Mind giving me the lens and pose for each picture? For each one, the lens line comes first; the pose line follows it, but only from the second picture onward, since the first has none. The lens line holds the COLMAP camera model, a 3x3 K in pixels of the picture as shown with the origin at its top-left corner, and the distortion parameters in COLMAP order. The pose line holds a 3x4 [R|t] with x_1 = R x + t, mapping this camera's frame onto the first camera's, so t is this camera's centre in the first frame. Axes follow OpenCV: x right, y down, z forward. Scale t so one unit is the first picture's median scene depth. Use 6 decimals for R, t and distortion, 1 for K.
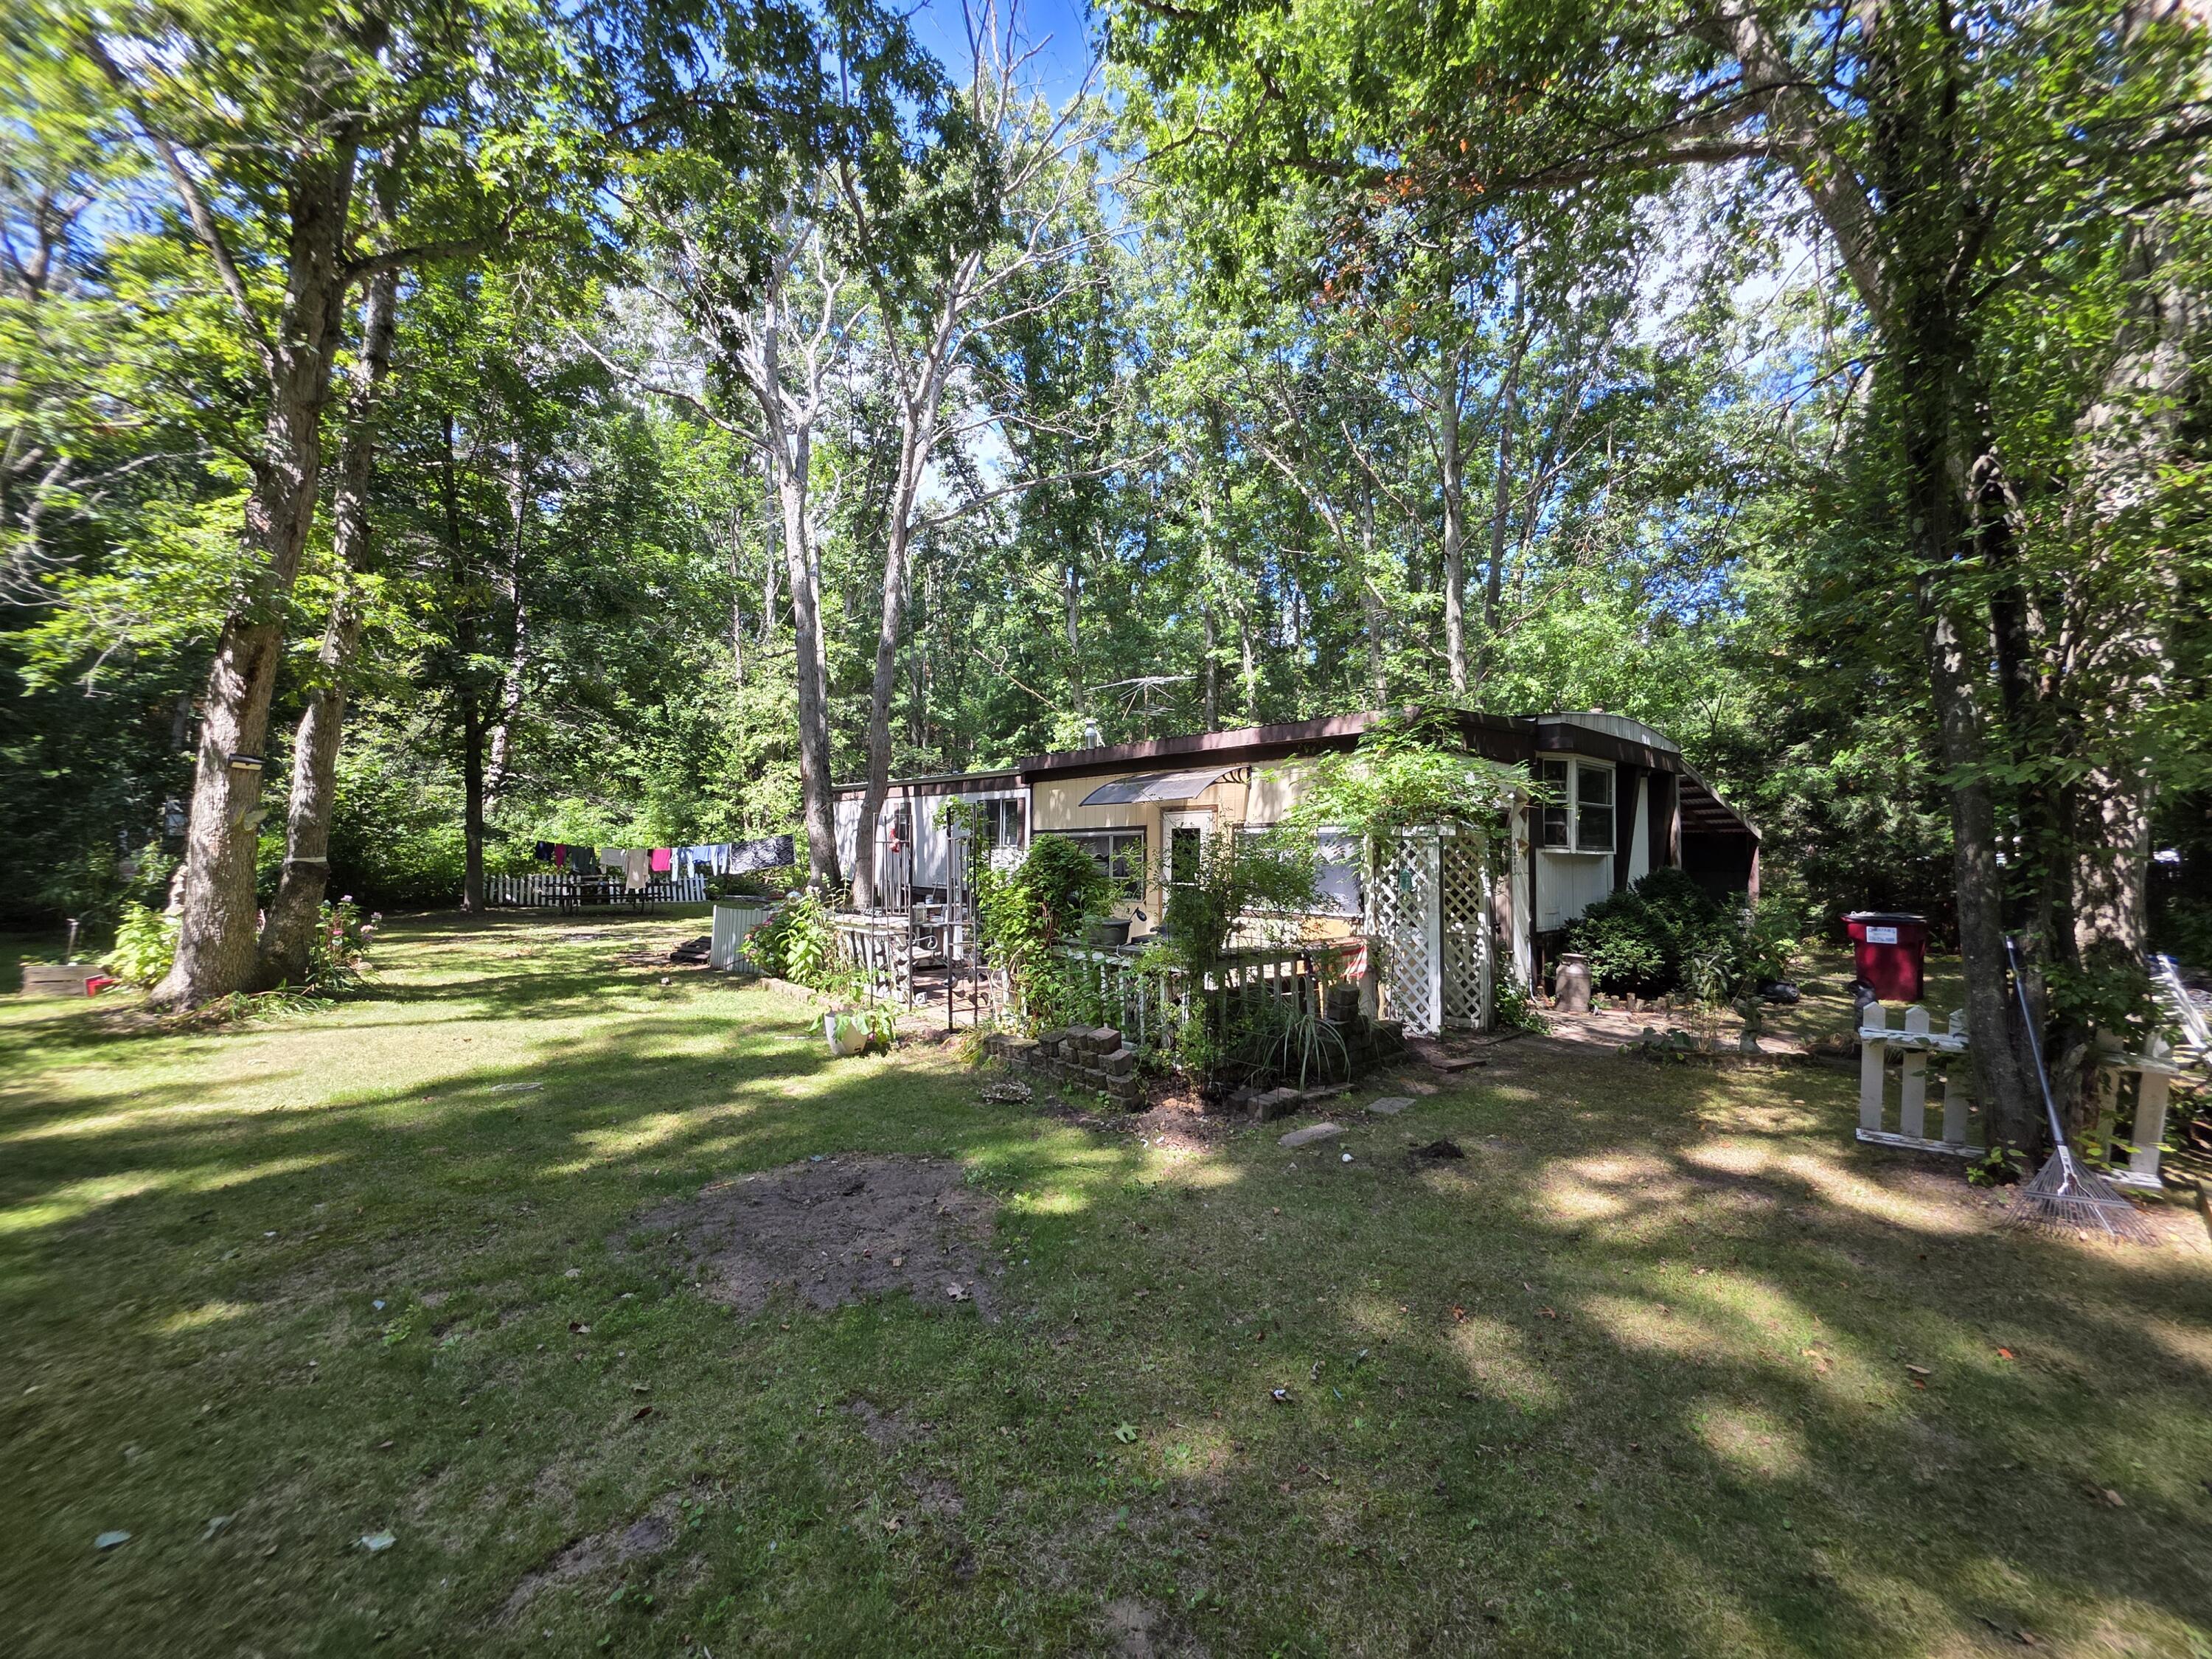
lens RADIAL K [[893.7, 0, 1092.9], [0, 893.7, 825.3], [0, 0, 1]] dist [0.000273, 0.000851]
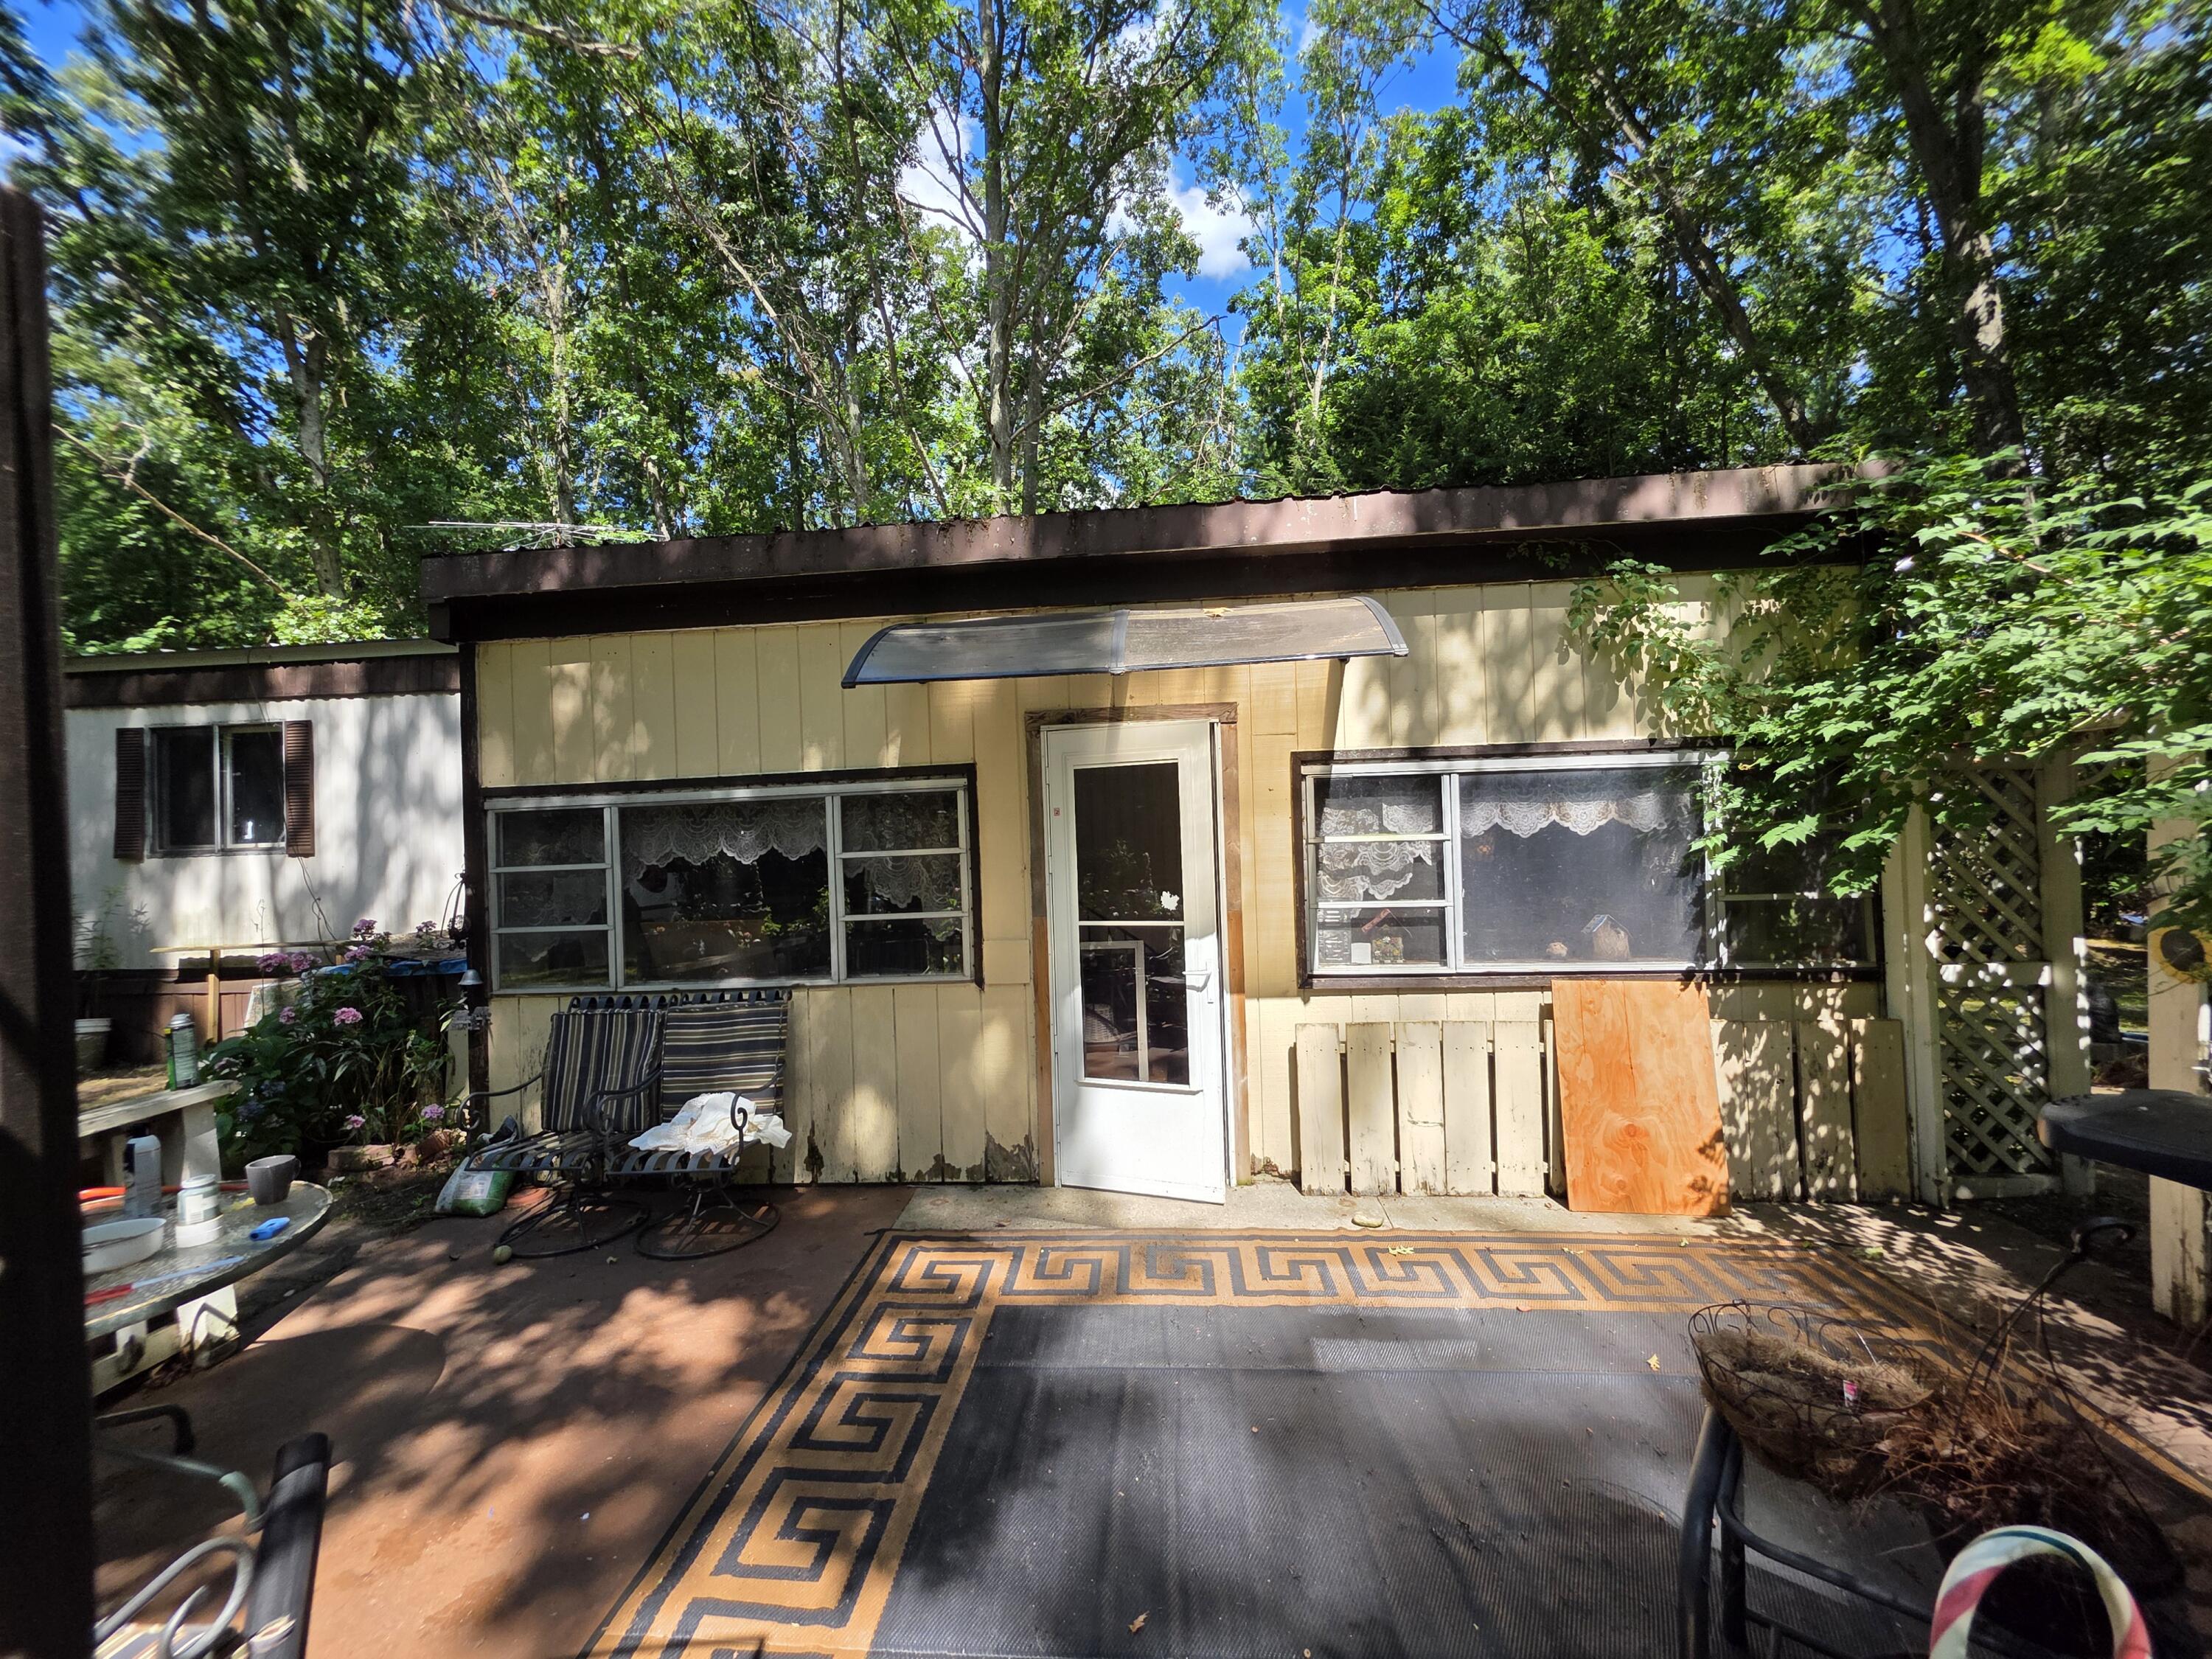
lens RADIAL K [[893.7, 0, 1106.4], [0, 893.7, 815.4], [0, 0, 1]] dist [0.000273, 0.000851]
pose [[0.715560, -0.016500, 0.698356, -0.215500], [0.017283, 0.999833, 0.005914, 0.028005], [-0.698337, 0.007838, 0.715726, 1.030290]]
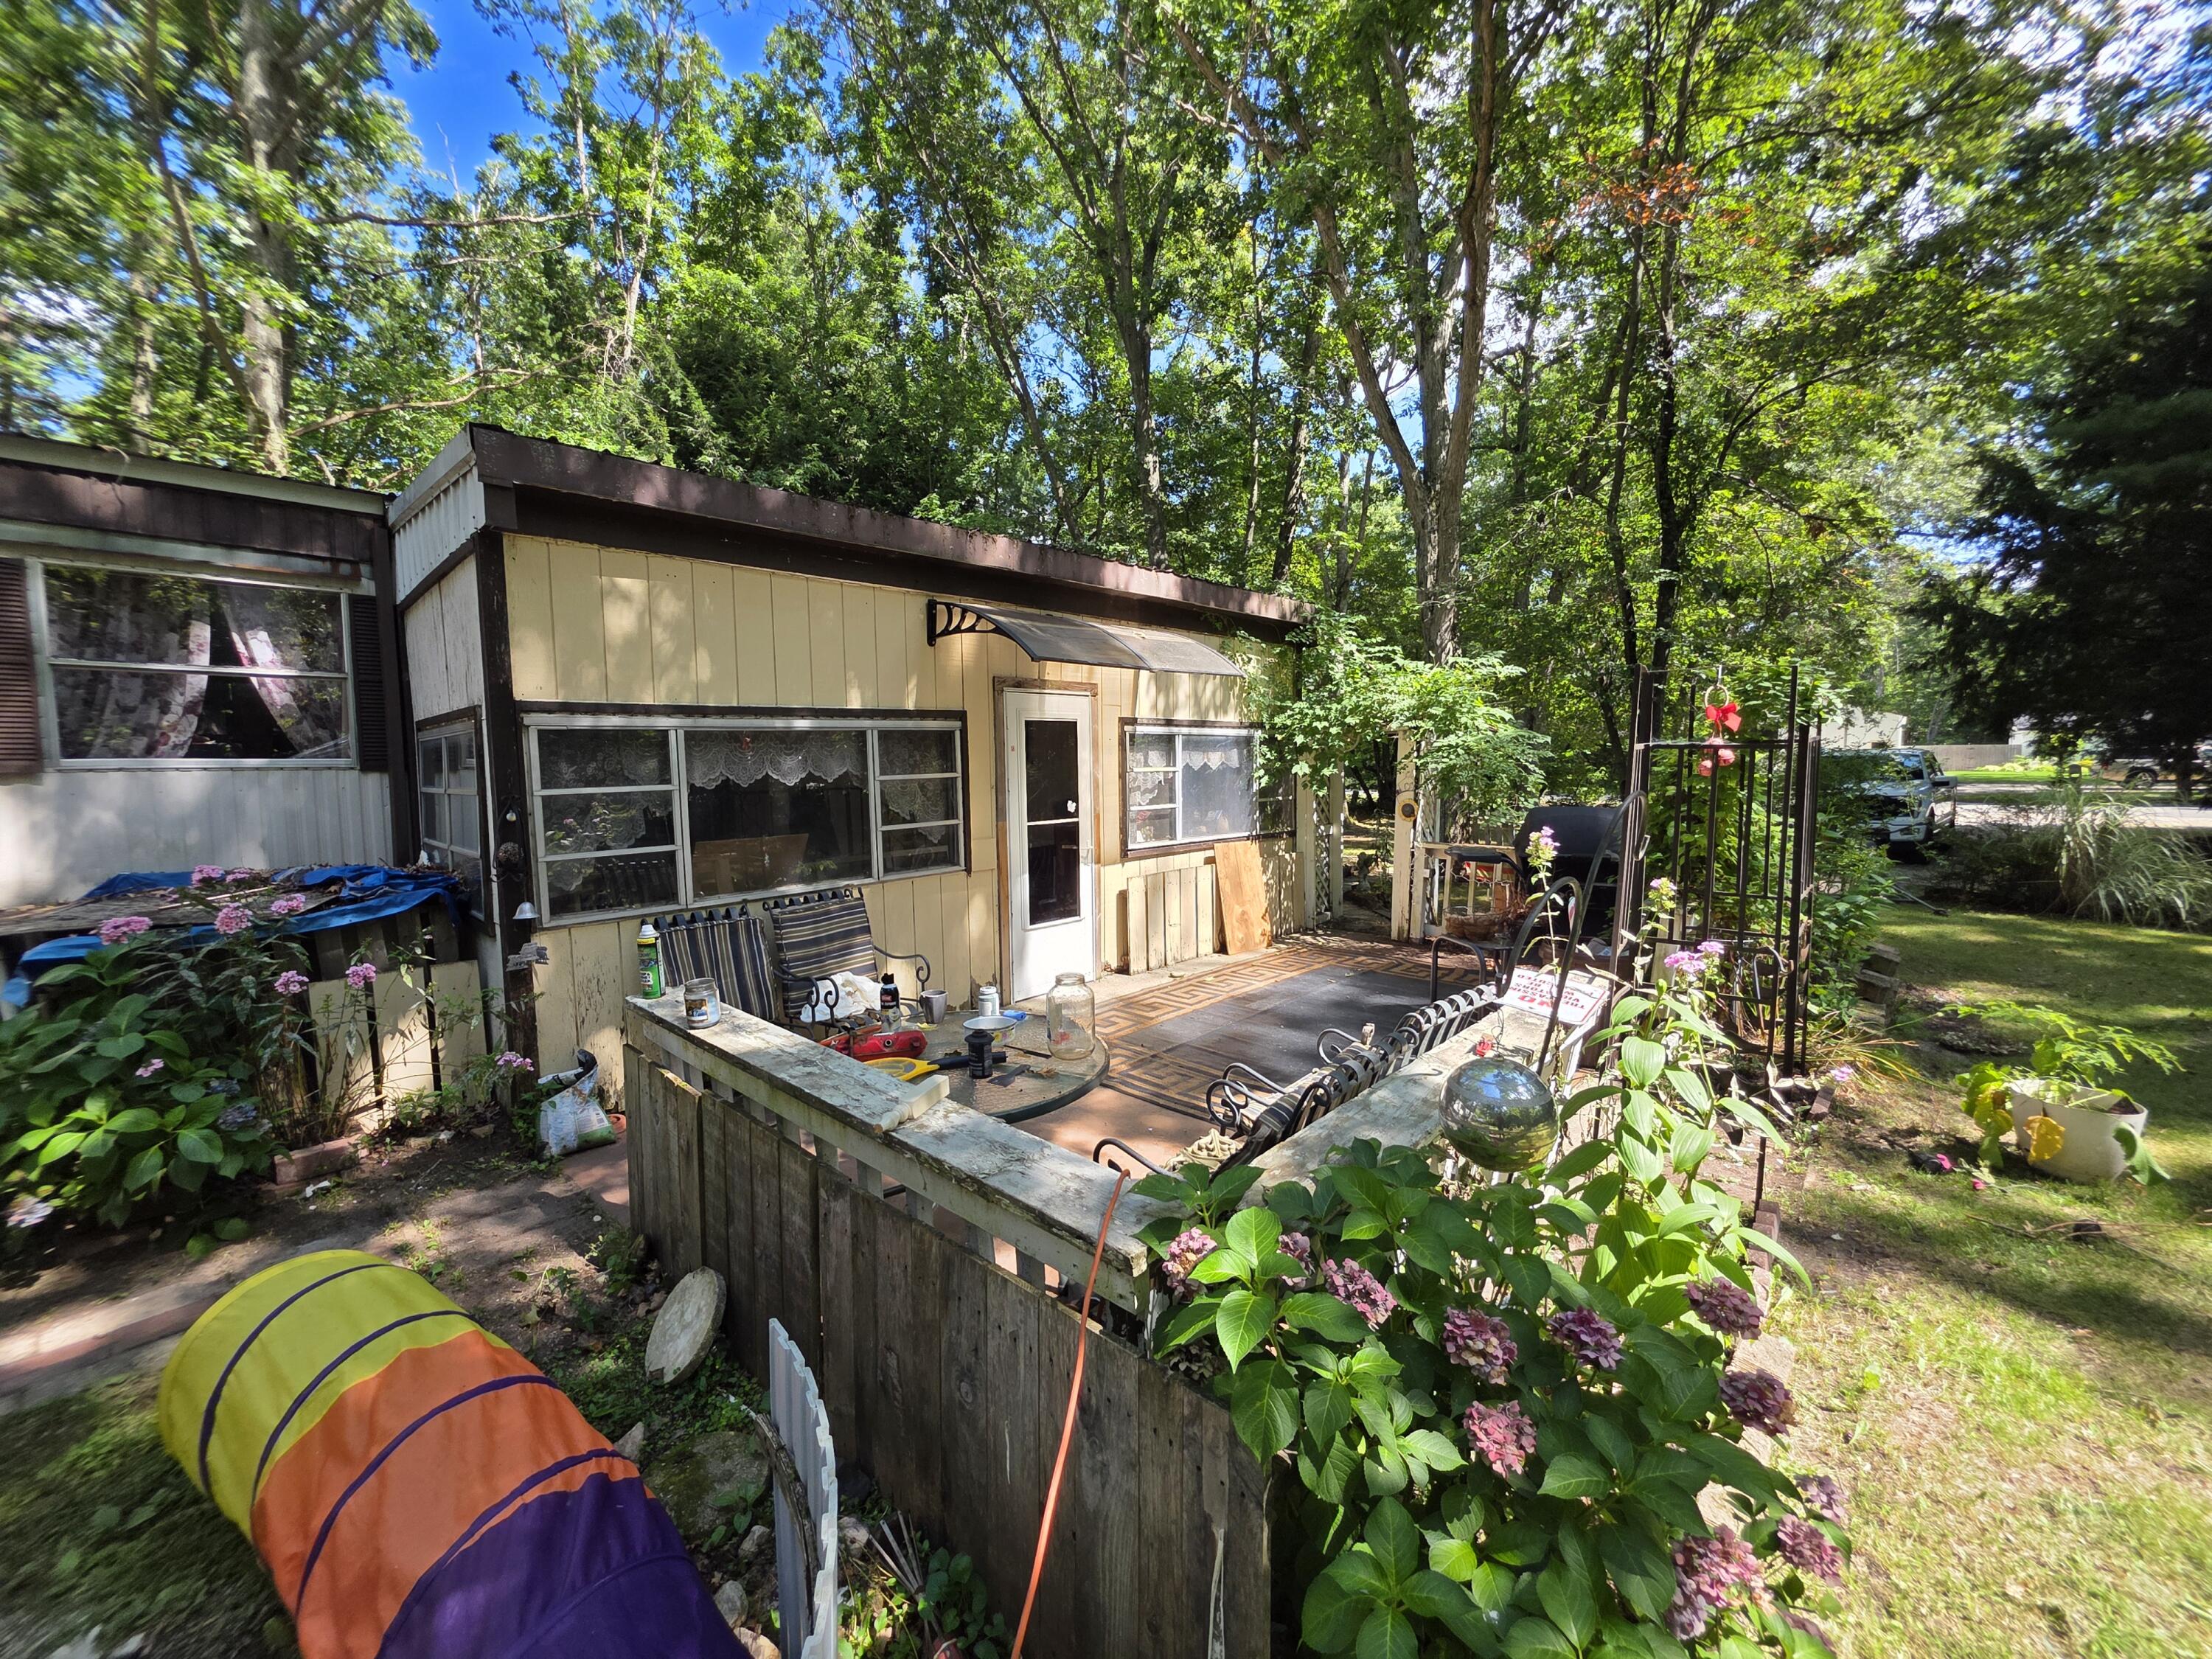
lens RADIAL K [[893.7, 0, 1109.7], [0, 893.7, 812.6], [0, 0, 1]] dist [0.000273, 0.000851]
pose [[-0.102082, -0.066398, 0.992558, -0.617053], [-0.015513, 0.997755, 0.065150, 0.031894], [-0.994655, -0.008747, -0.102883, 1.406697]]
